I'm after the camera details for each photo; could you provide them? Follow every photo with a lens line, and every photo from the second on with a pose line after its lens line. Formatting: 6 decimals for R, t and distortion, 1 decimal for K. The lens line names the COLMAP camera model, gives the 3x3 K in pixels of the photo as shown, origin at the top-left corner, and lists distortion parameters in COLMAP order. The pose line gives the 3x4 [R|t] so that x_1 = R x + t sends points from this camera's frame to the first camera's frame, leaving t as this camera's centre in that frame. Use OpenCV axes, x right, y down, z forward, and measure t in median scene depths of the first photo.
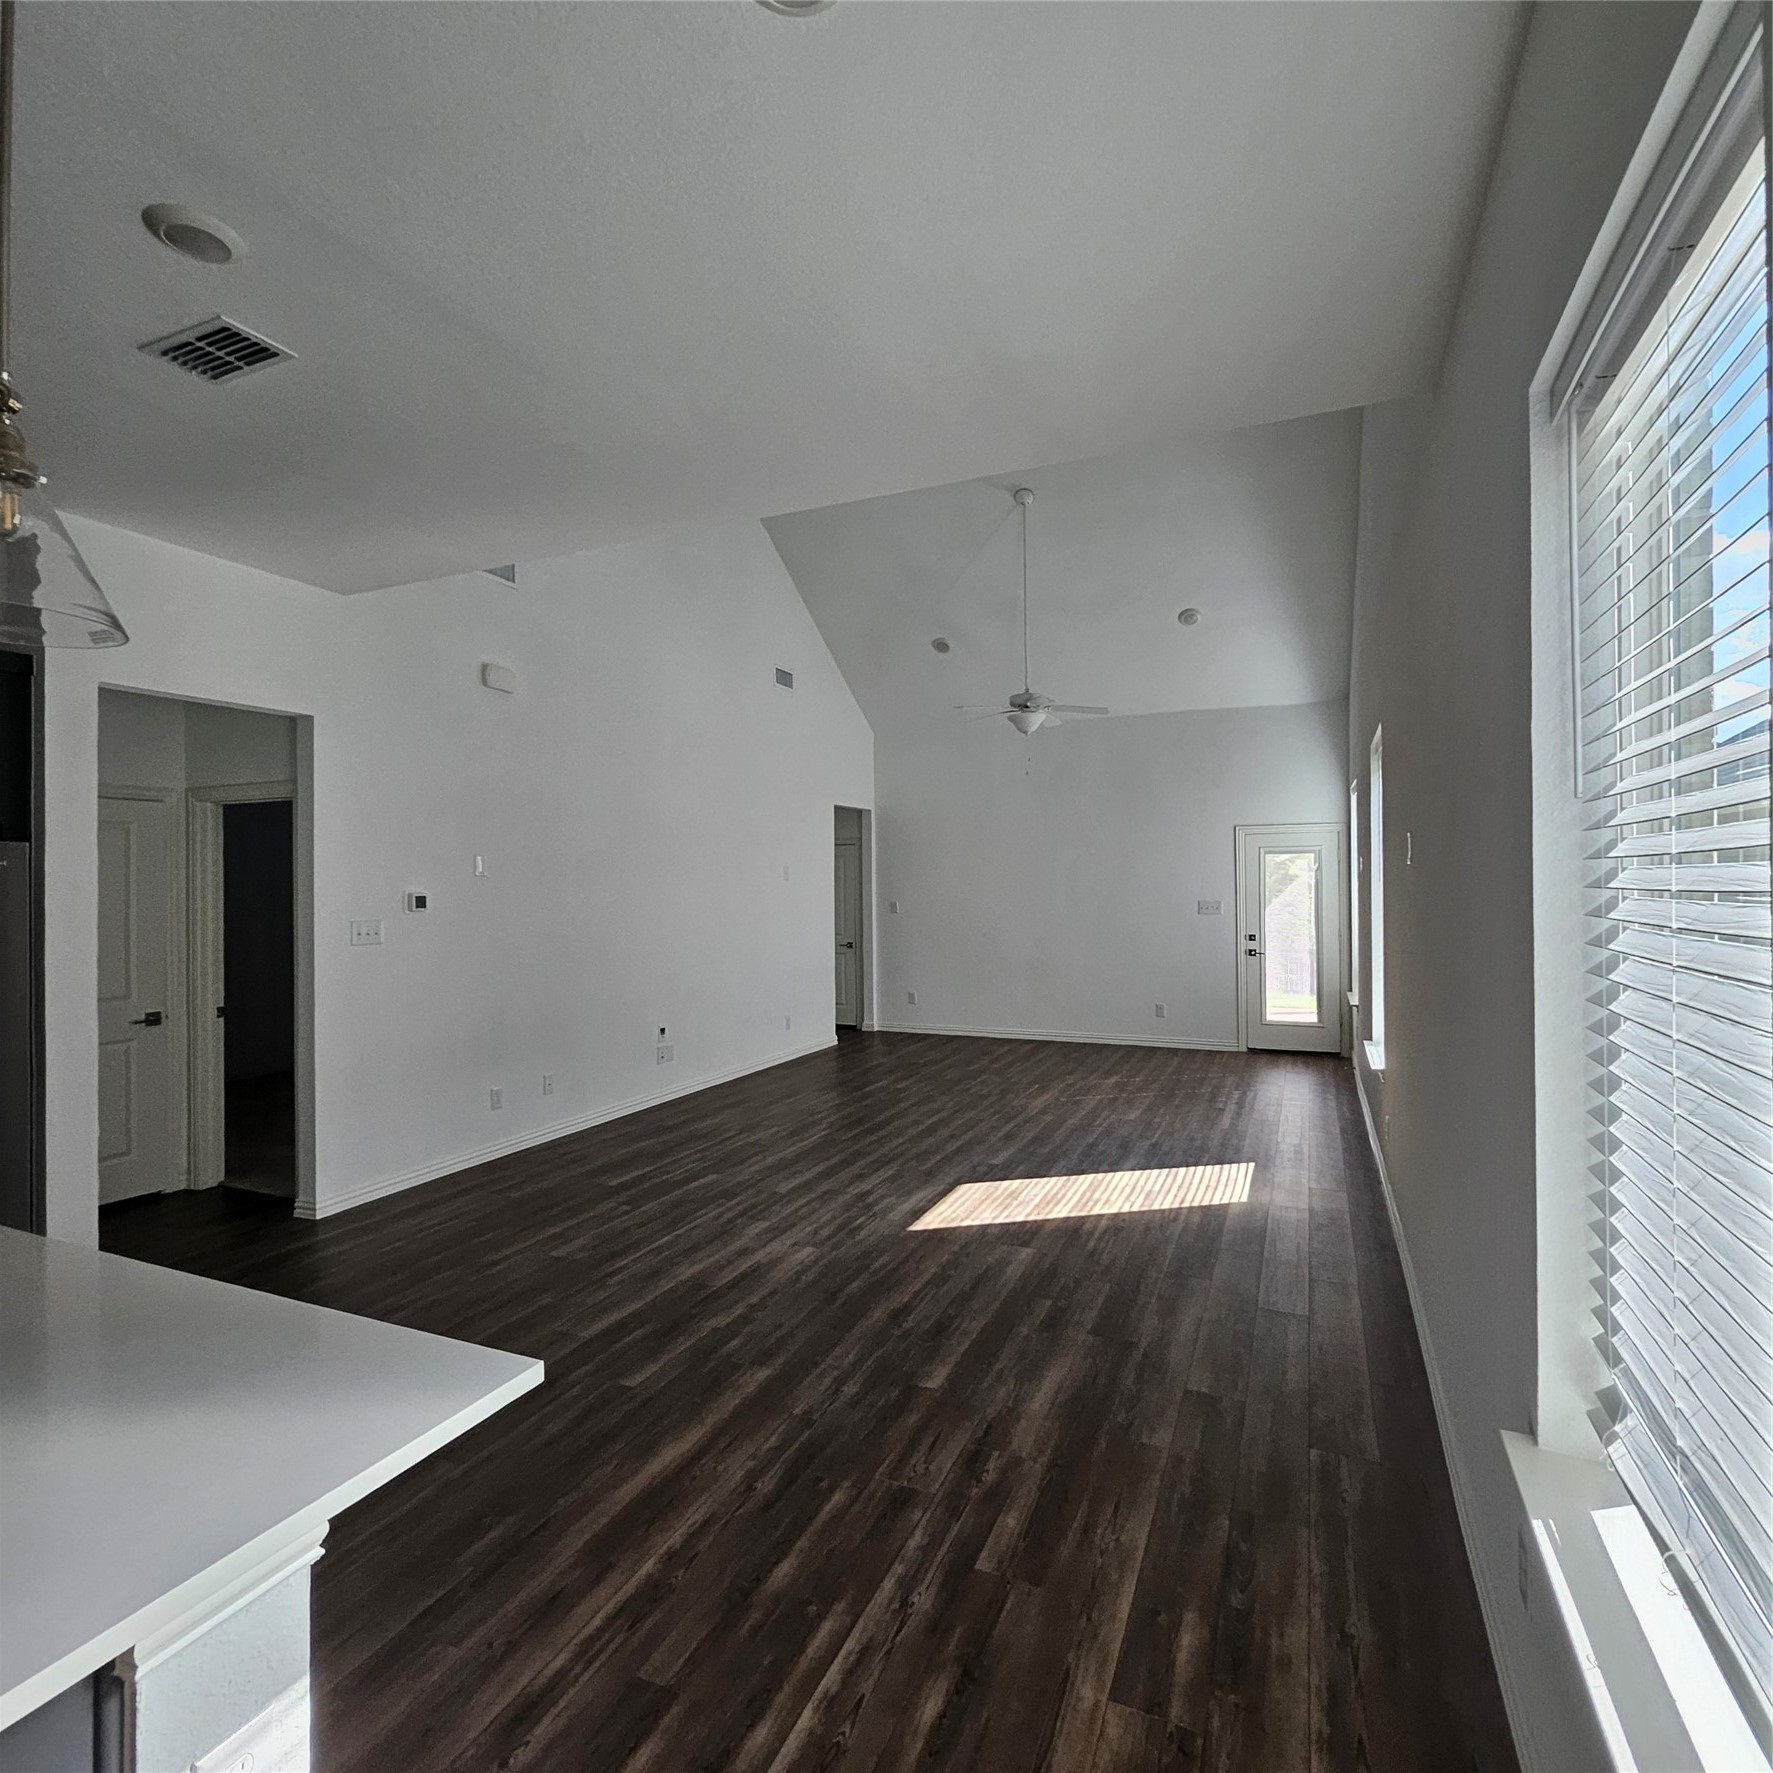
lens RADIAL K [[925.5, 0, 914.8], [0, 925.5, 884.9], [0, 0, 1]] dist [0.004669, -0.002094]
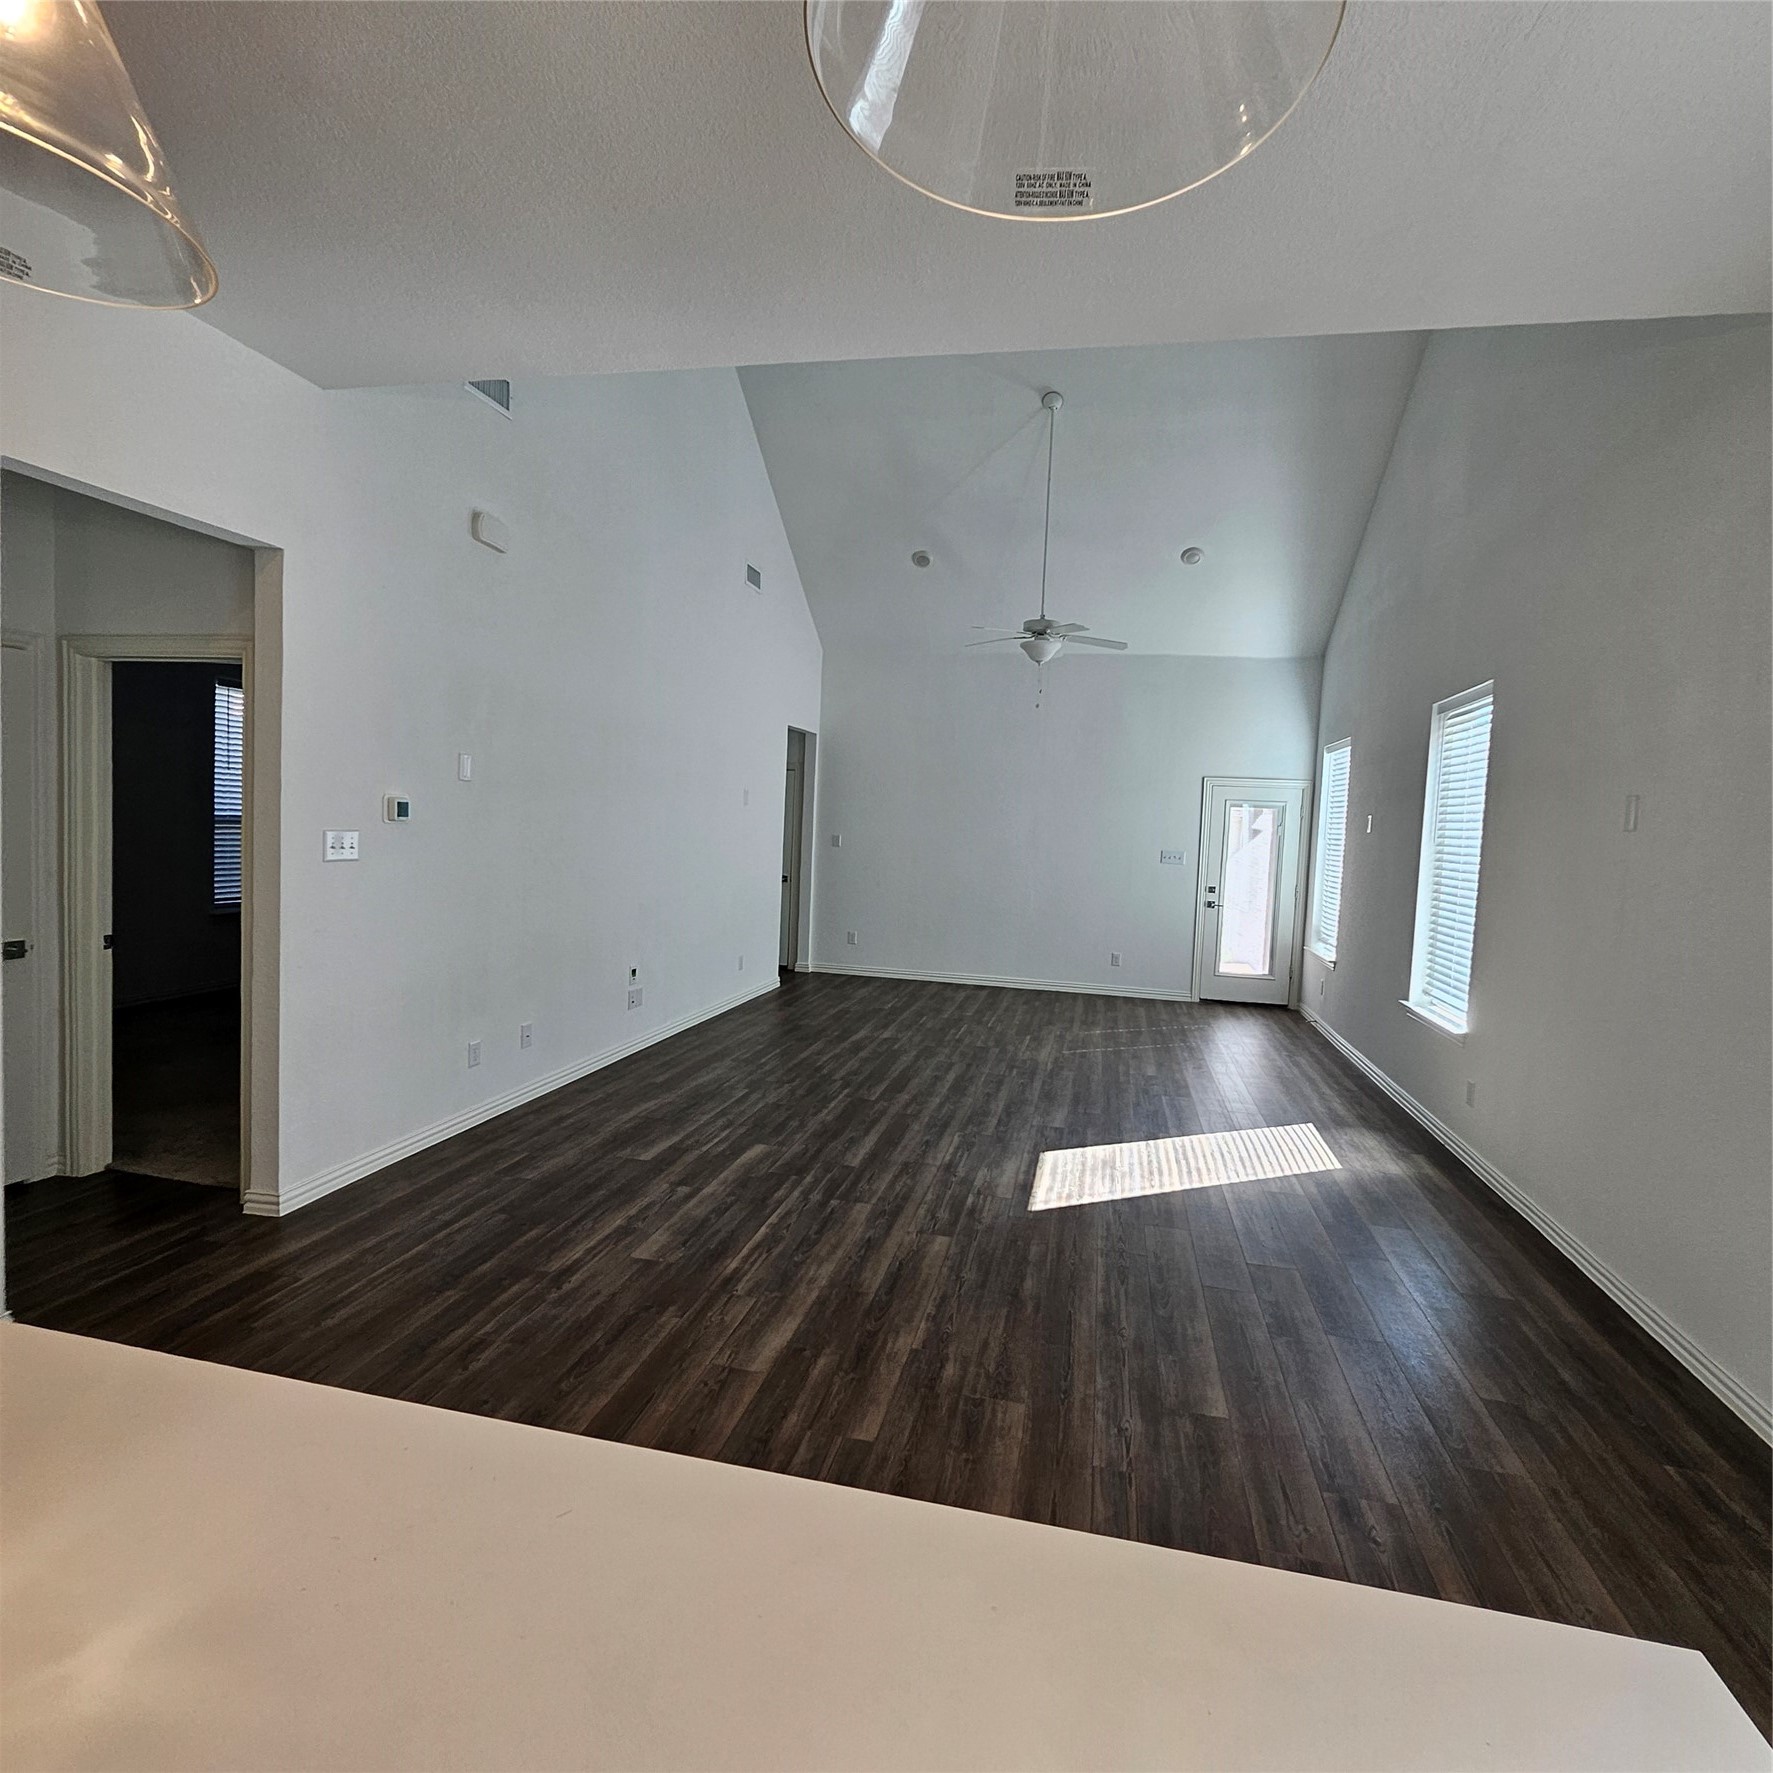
lens RADIAL K [[925.5, 0, 907.8], [0, 925.5, 875.2], [0, 0, 1]] dist [0.004669, -0.002094]
pose [[0.979237, 0.042621, 0.198189, -0.269456], [-0.054463, 0.997017, 0.054686, 0.008037], [-0.195267, -0.064344, 0.978637, 0.148121]]
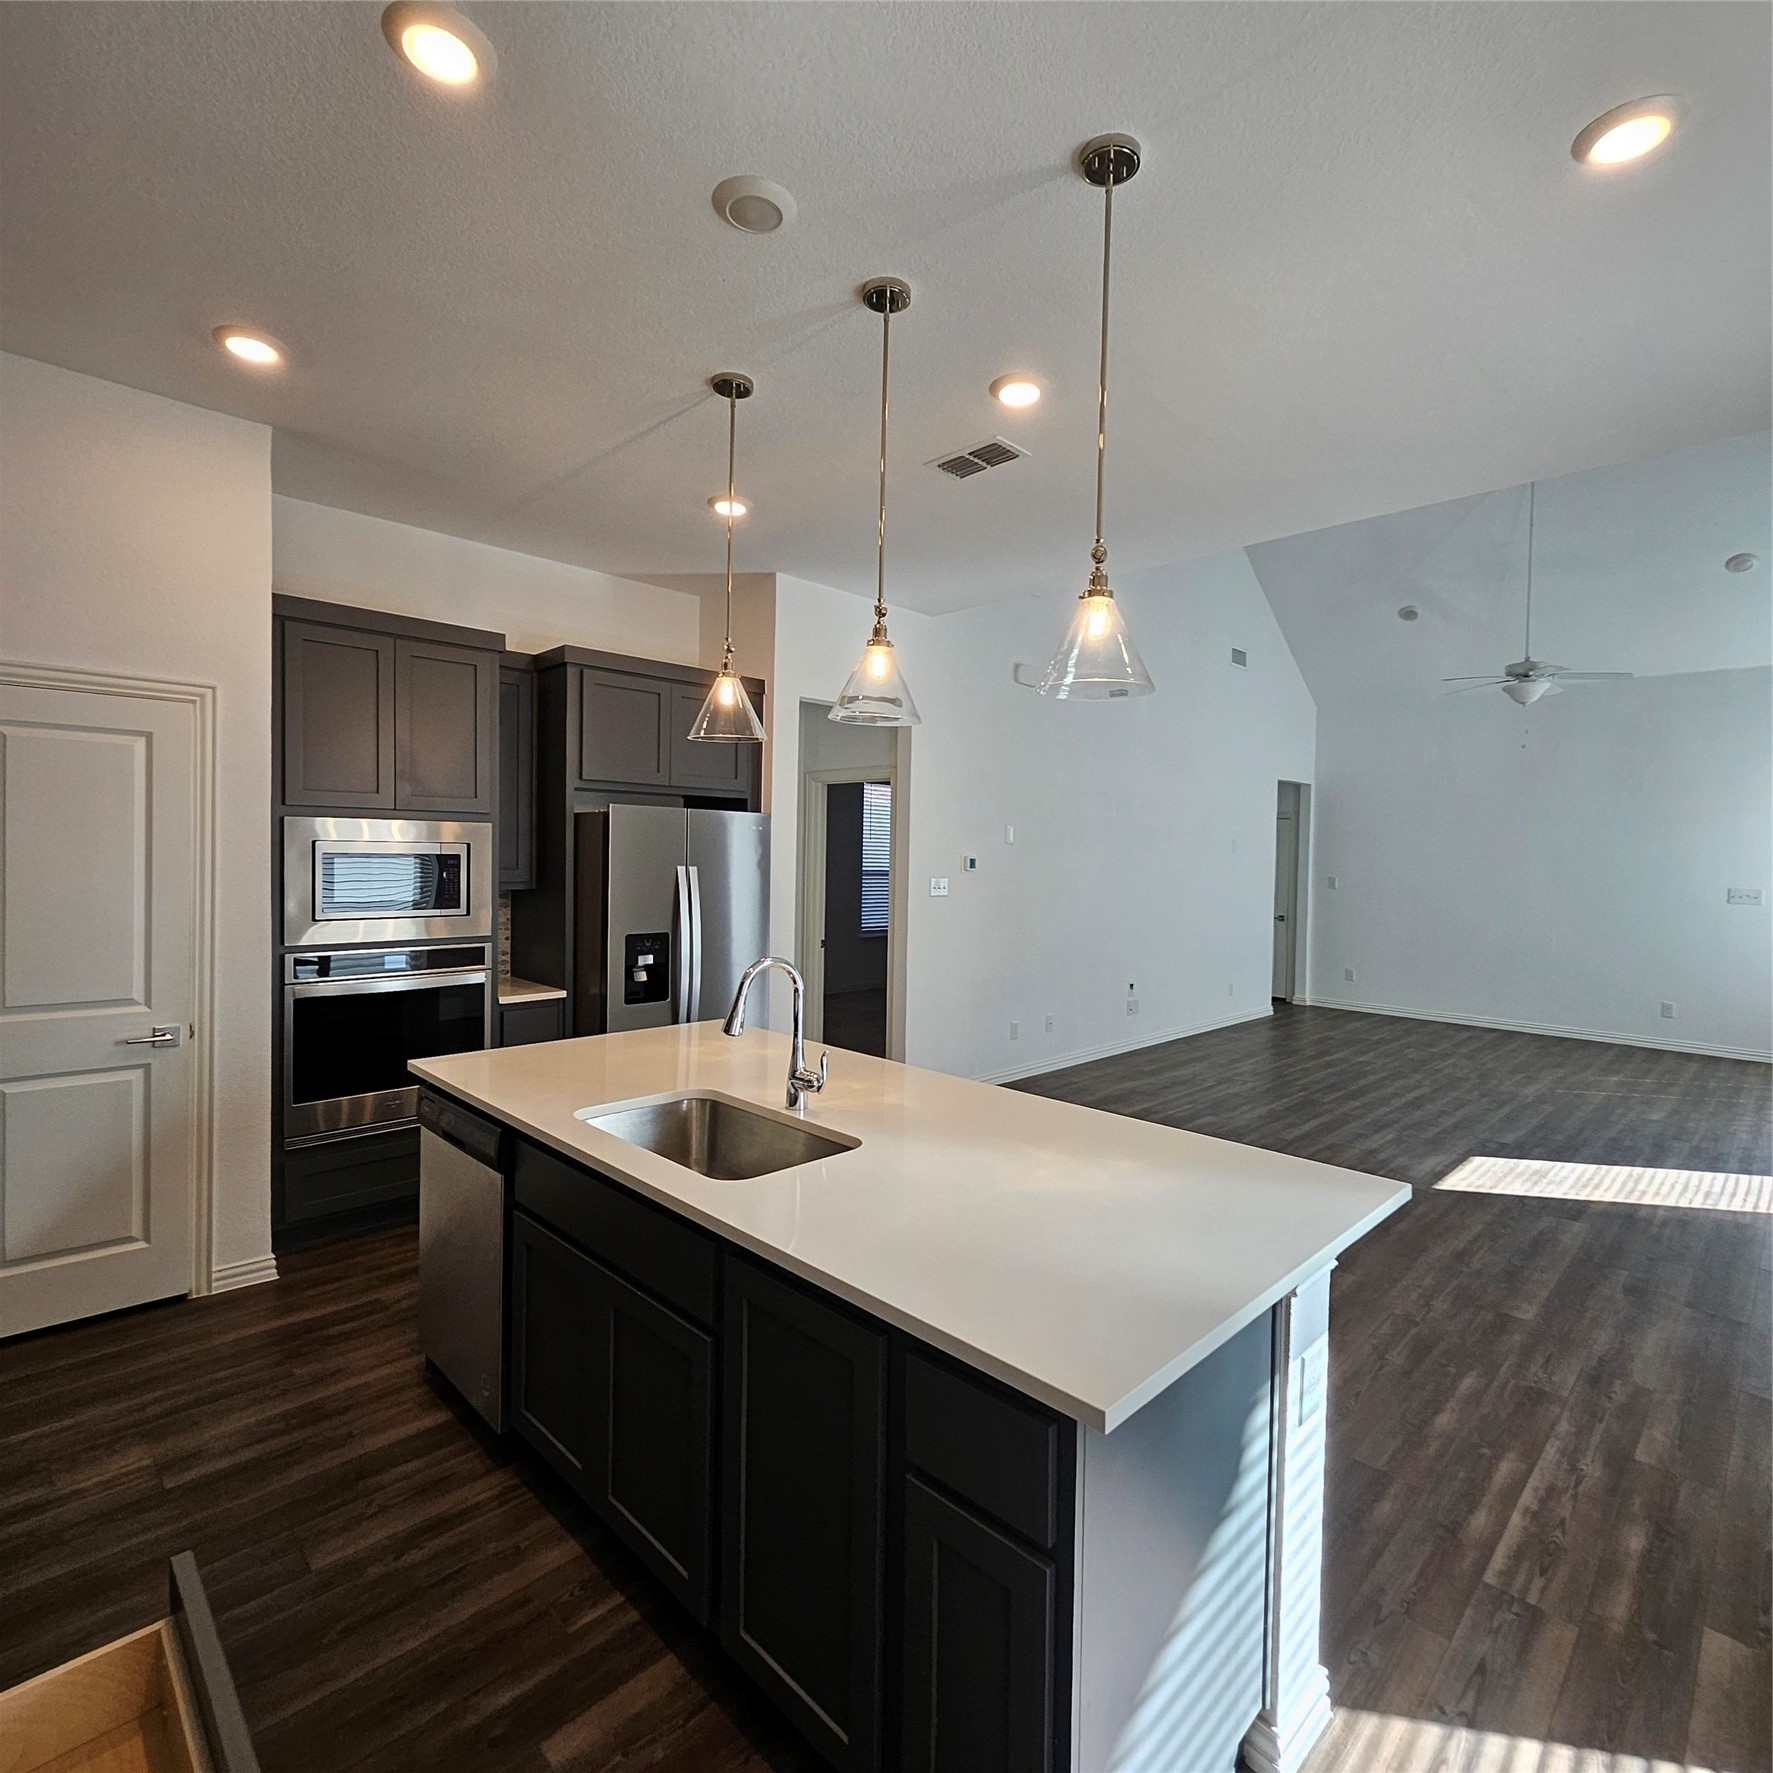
lens RADIAL K [[925.5, 0, 912.1], [0, 925.5, 878.1], [0, 0, 1]] dist [0.004669, -0.002094]
pose [[0.931302, 0.035635, -0.362501, -0.164830], [-0.026510, 0.999195, 0.030119, 0.003037], [0.363282, -0.018440, 0.931497, -0.166437]]
